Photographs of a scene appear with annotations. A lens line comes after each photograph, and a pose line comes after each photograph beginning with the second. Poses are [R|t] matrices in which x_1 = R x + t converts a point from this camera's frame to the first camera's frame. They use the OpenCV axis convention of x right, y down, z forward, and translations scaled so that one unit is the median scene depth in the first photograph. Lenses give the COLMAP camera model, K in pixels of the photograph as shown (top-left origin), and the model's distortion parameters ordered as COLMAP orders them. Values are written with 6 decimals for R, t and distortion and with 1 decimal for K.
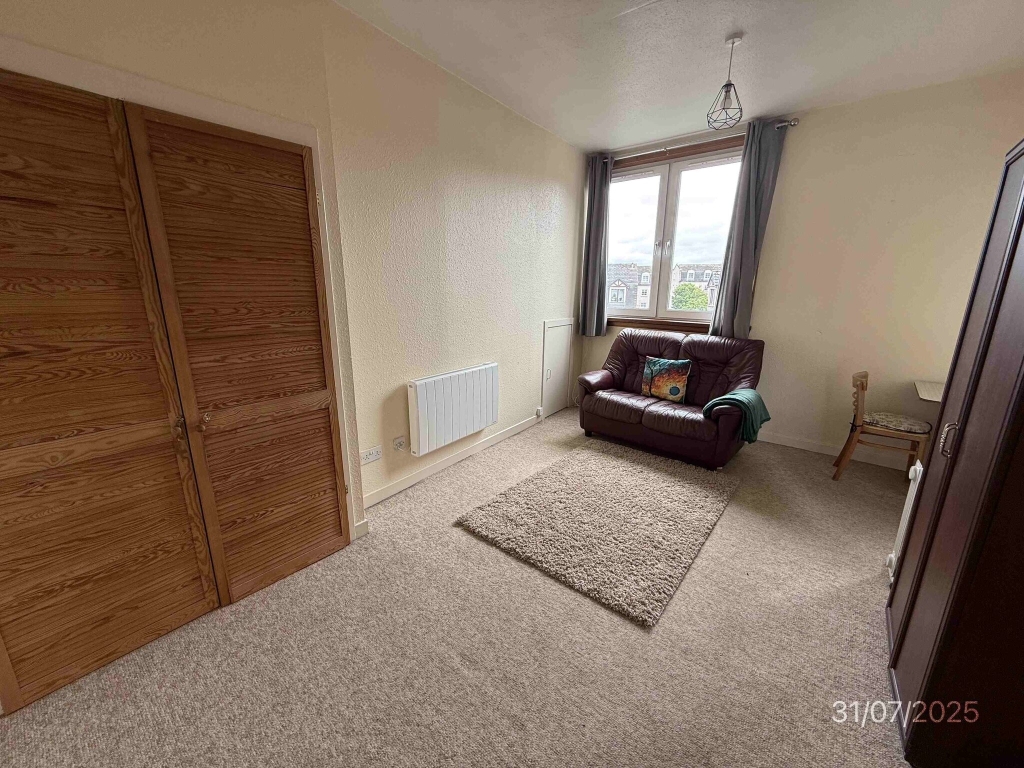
lens RADIAL K [[403.6, 0, 513.1], [0, 403.6, 382.4], [0, 0, 1]] dist [0.000828, -0.000002]
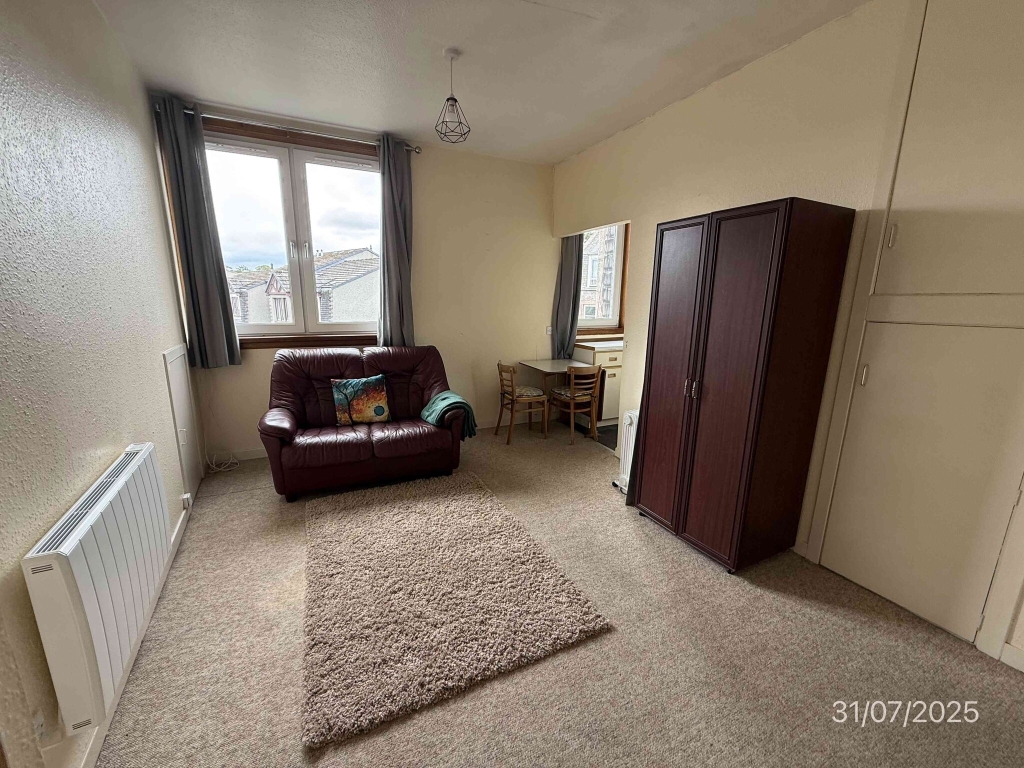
lens RADIAL K [[403.6, 0, 513.1], [0, 403.6, 382.4], [0, 0, 1]] dist [0.000828, -0.000002]
pose [[0.419862, -0.186584, 0.888202, -0.273200], [0.201855, 0.973326, 0.109047, -0.080379], [-0.884856, 0.133503, 0.446326, 0.321946]]
